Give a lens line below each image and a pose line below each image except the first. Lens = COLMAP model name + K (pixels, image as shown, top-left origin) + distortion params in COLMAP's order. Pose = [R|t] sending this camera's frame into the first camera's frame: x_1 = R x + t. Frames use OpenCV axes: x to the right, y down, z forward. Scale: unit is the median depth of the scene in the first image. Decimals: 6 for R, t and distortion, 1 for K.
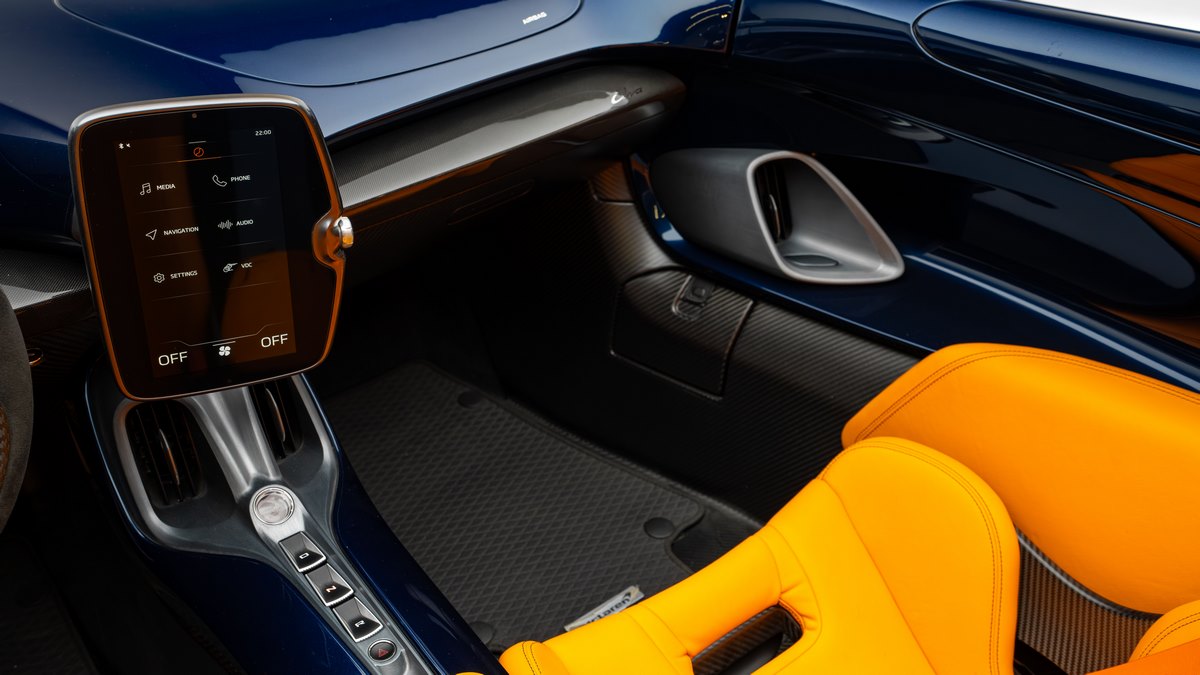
lens RADIAL K [[1133.0, 0, 600.0], [0, 1133.0, 337.5], [0, 0, 1]] dist [0.067905, 0.021624]
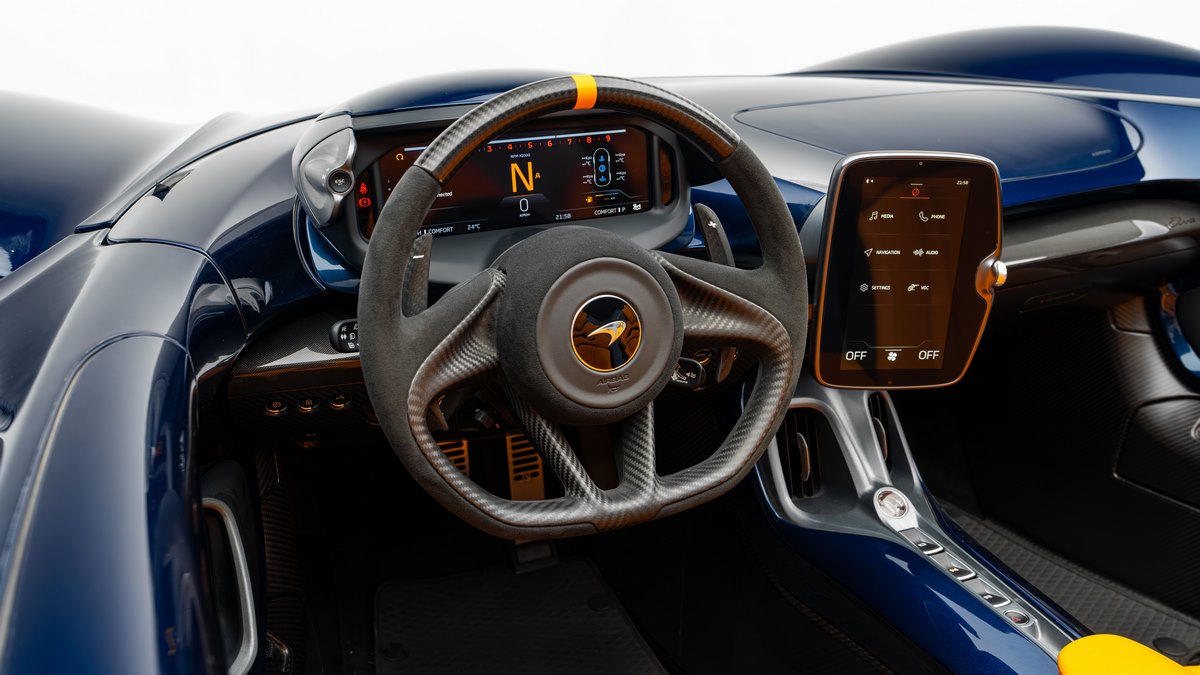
lens RADIAL K [[1133.0, 0, 600.0], [0, 1133.0, 337.5], [0, 0, 1]] dist [0.067905, 0.021624]
pose [[0.961506, 0.084438, -0.261490, -0.247024], [-0.137783, 0.971491, -0.192926, 0.219810], [0.237745, 0.221529, 0.945729, -0.211479]]
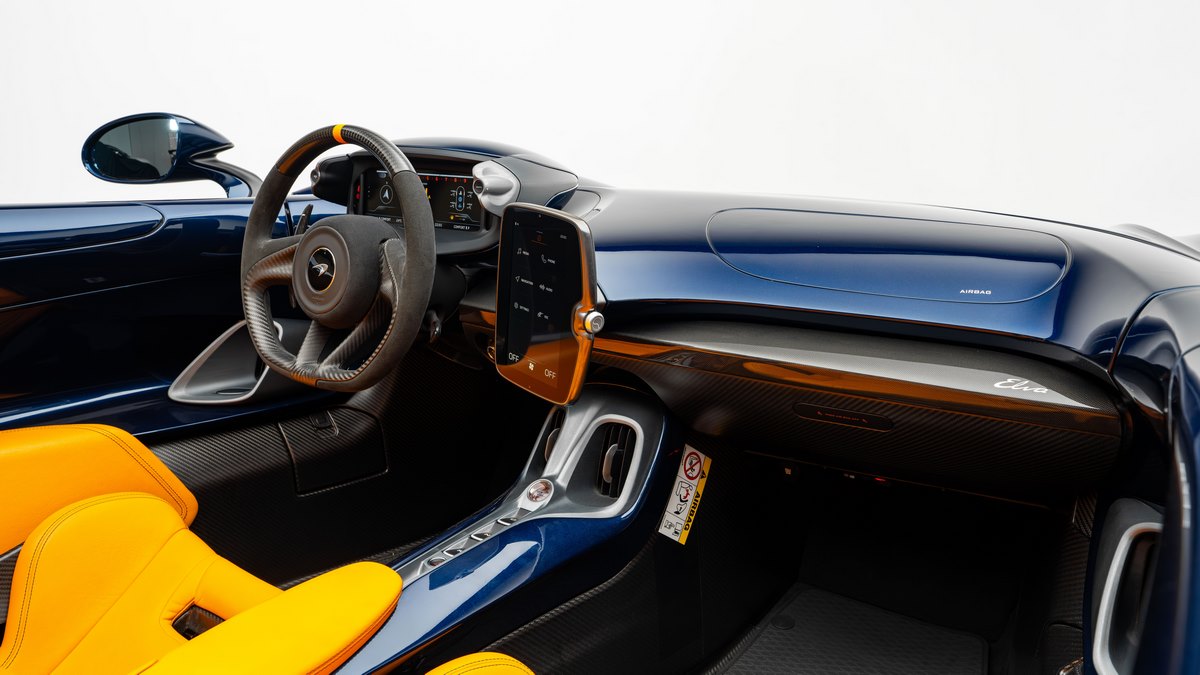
lens RADIAL K [[912.7, 0, 600.0], [0, 912.7, 337.5], [0, 0, 1]] dist [0.002912, 0.000687]
pose [[0.264935, 0.228918, -0.936700, 0.707062], [-0.532548, 0.844560, 0.055775, -0.115842], [0.803867, 0.484061, 0.345663, 0.485782]]
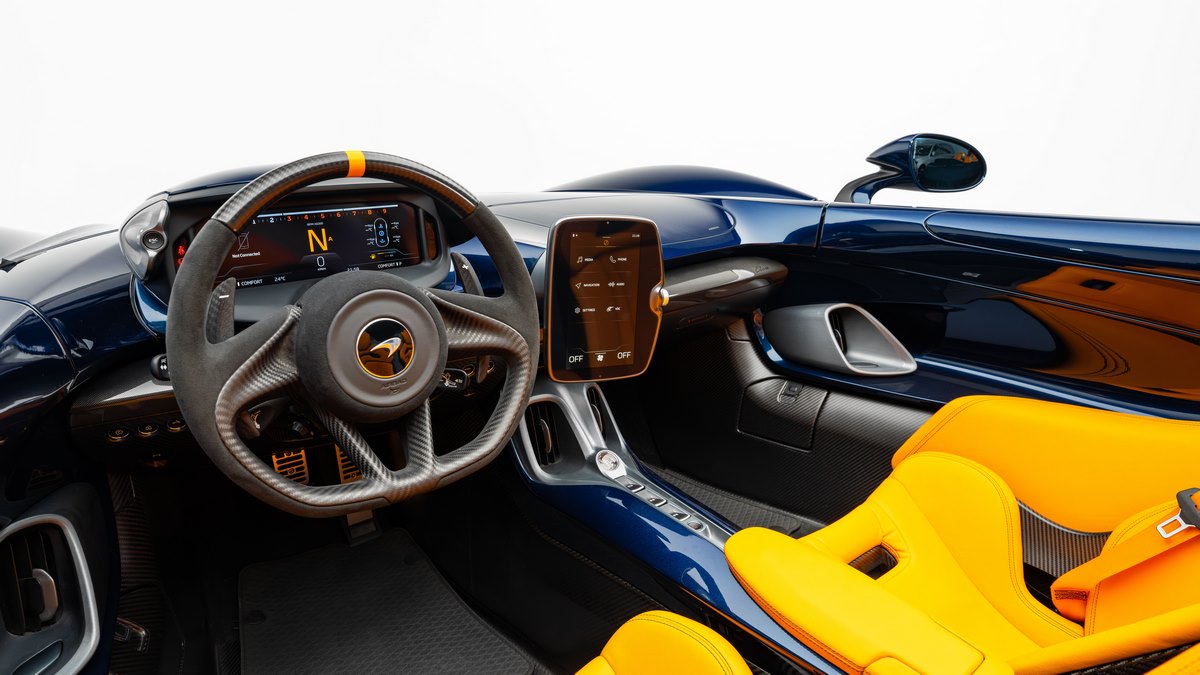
lens RADIAL K [[701.3, 0, 605.0], [0, 701.3, 336.8], [0, 0, 1]] dist [-0.061301, 0.042191]
pose [[0.999984, 0.001000, -0.005651, -0.249256], [-0.002506, 0.961946, -0.273230, 0.224819], [0.005163, 0.273239, 0.961932, -0.064296]]
